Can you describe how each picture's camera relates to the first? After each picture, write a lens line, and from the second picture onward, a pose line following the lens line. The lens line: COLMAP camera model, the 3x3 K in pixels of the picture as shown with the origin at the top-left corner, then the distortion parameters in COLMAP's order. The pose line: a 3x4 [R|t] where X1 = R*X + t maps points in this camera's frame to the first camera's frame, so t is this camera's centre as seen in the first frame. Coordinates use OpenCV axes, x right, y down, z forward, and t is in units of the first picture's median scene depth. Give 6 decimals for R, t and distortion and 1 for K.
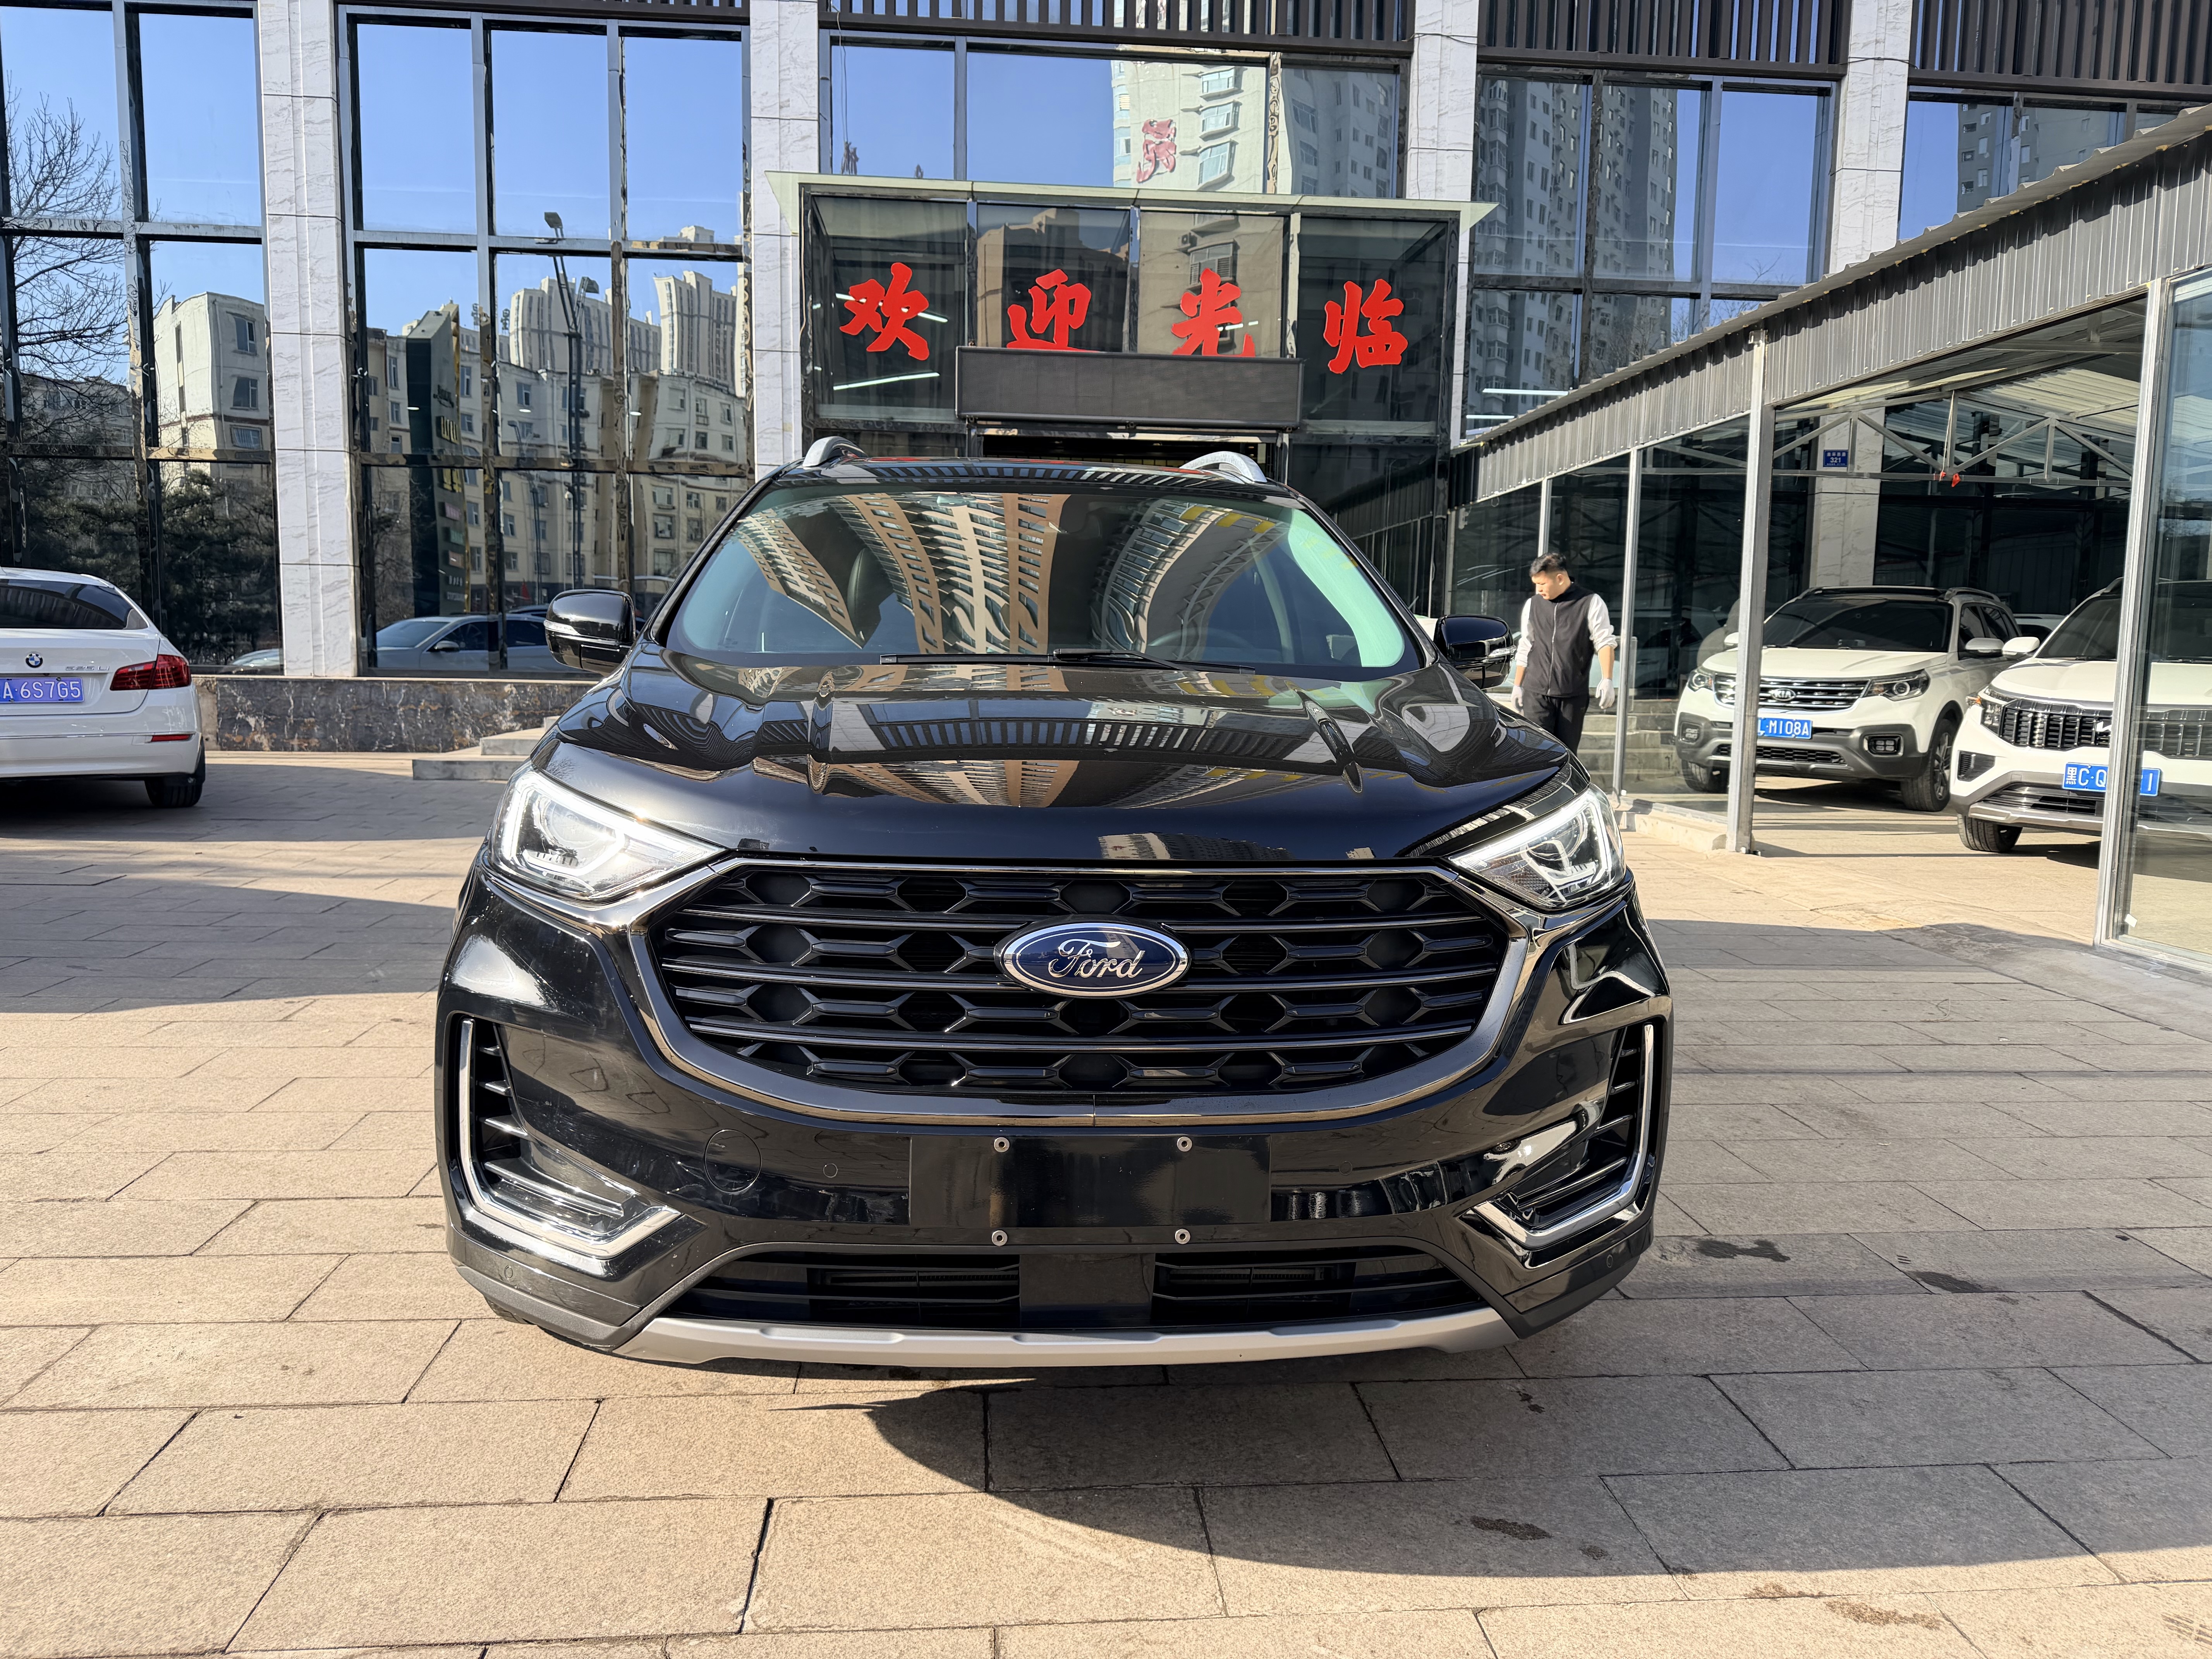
lens RADIAL K [[1555.2, 0, 1093.3], [0, 1555.2, 809.6], [0, 0, 1]] dist [0.013583, -0.022345]
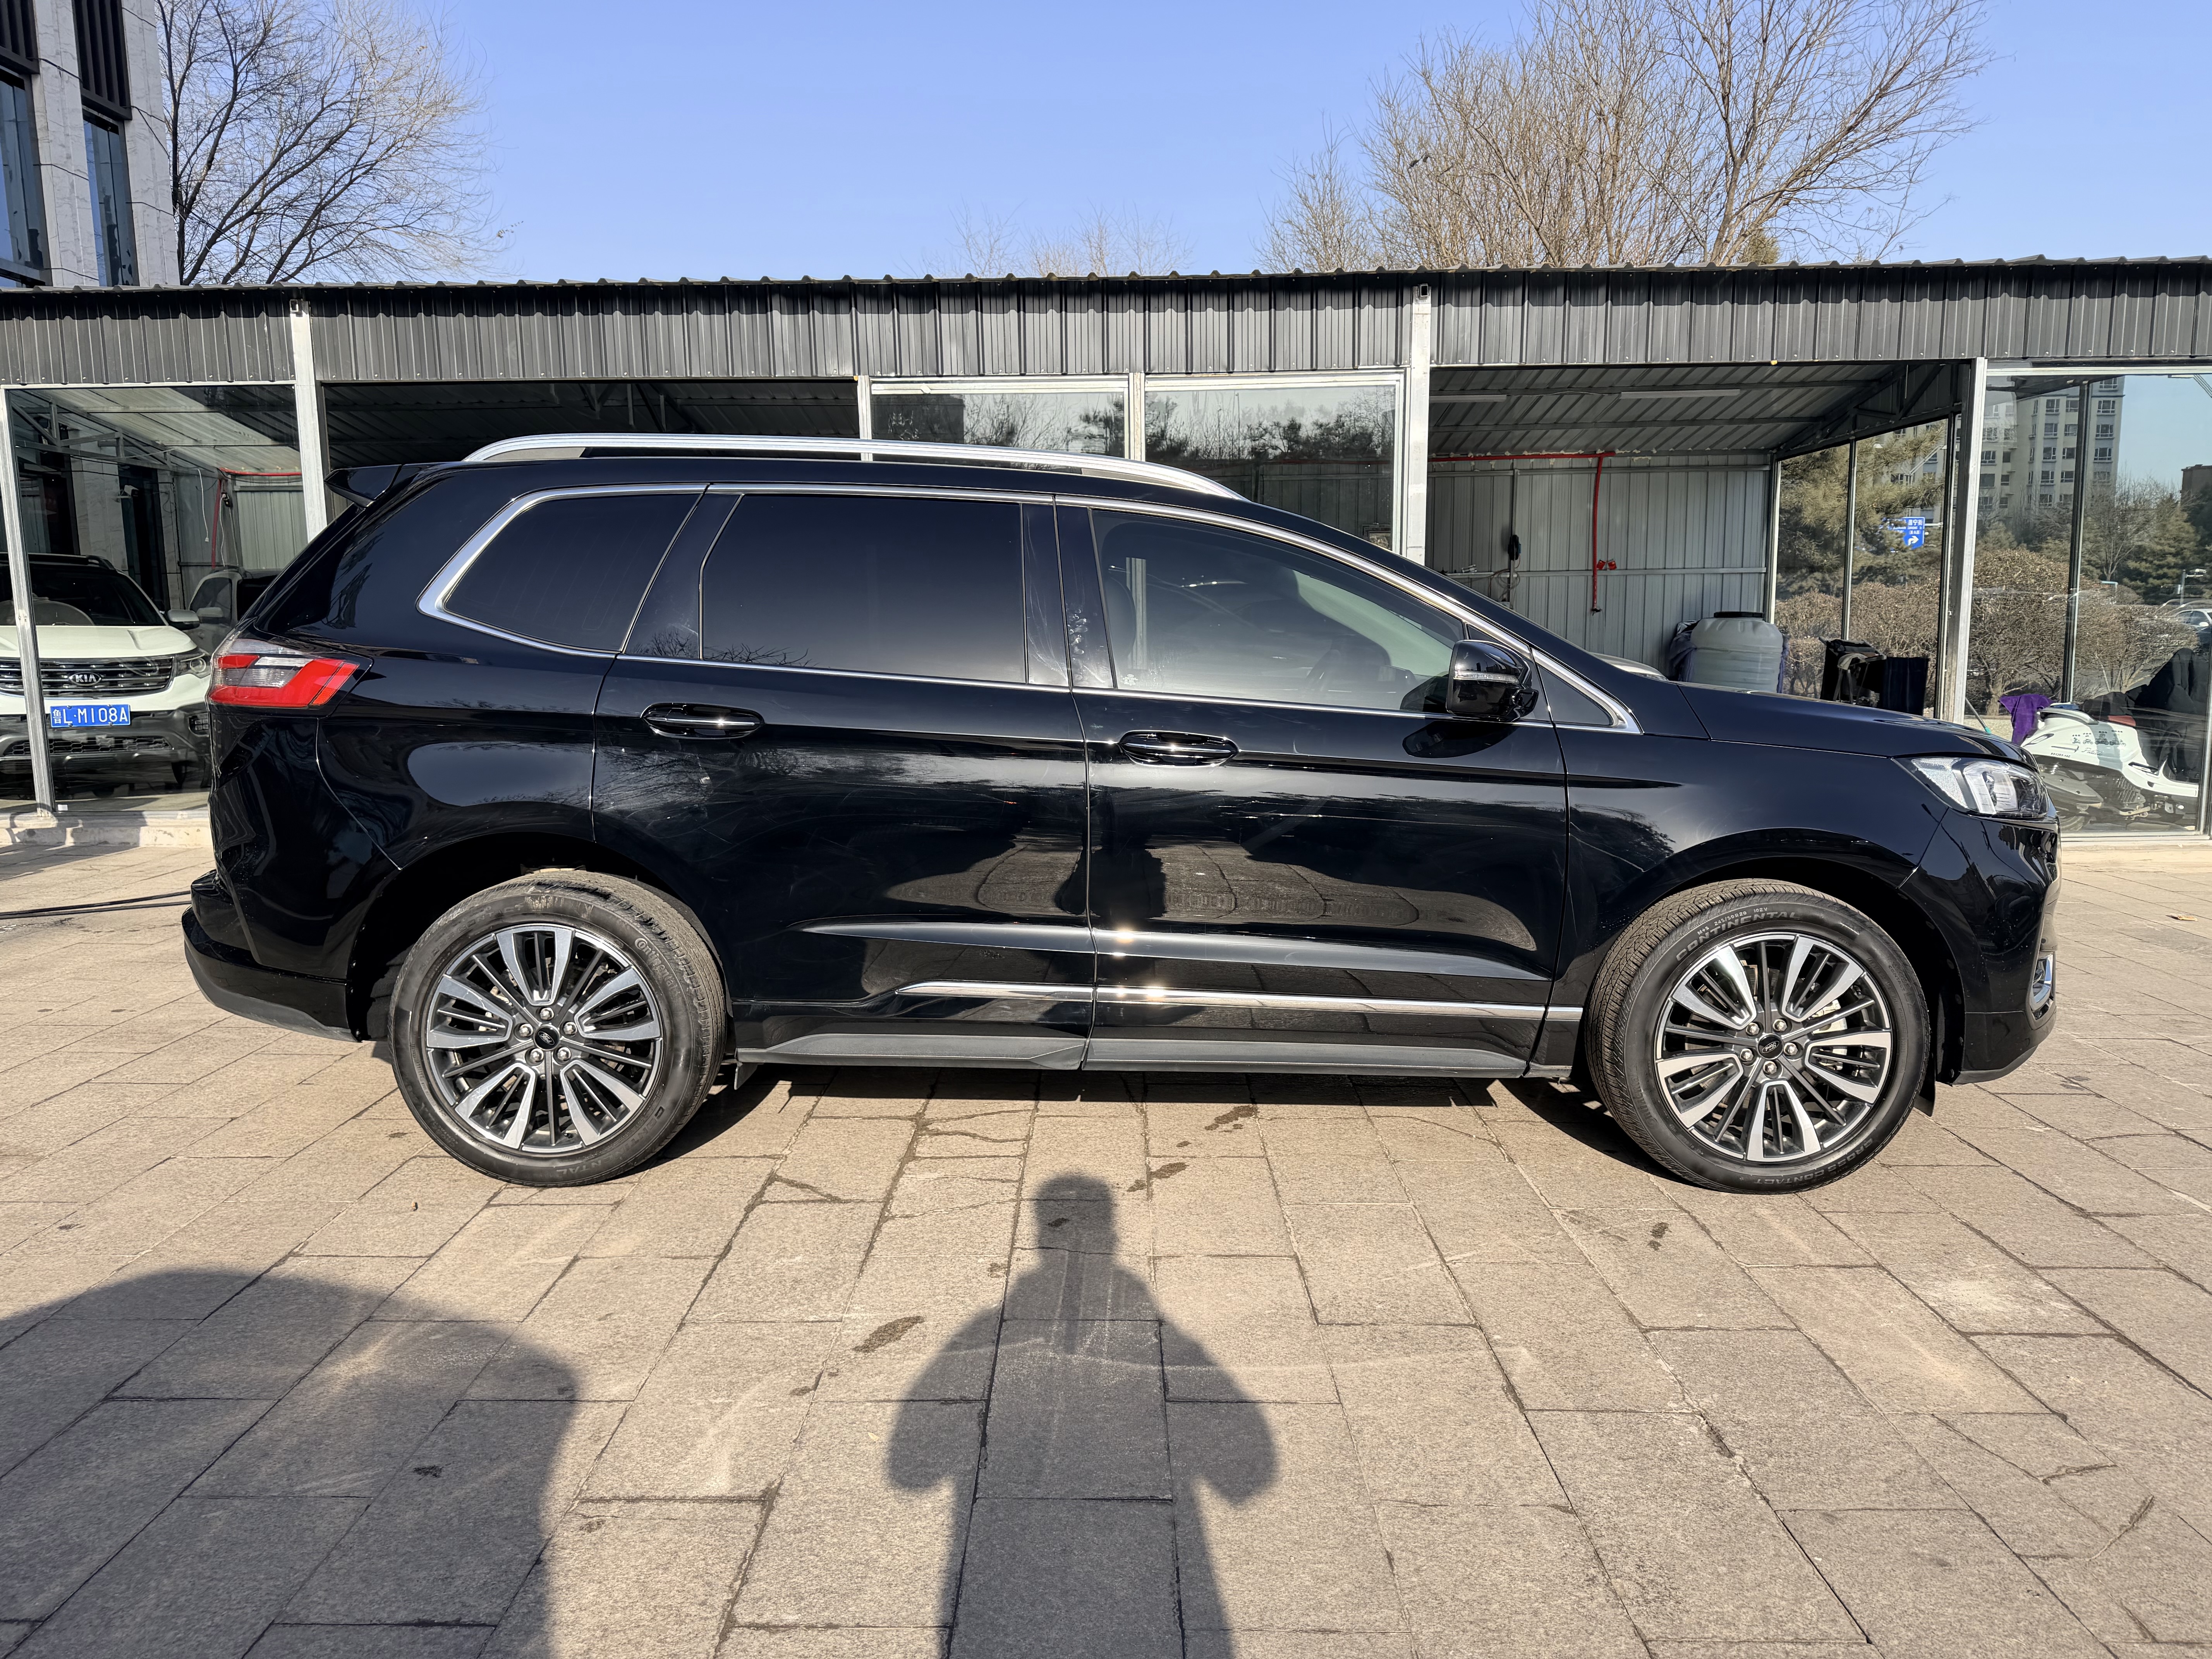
lens RADIAL K [[1555.2, 0, 1098.4], [0, 1555.2, 840.9], [0, 0, 1]] dist [0.013583, -0.022345]
pose [[0.089196, -0.161948, 0.982760, -0.608571], [0.106109, 0.982623, 0.152295, -0.086582], [-0.990346, 0.090695, 0.104830, 0.514951]]
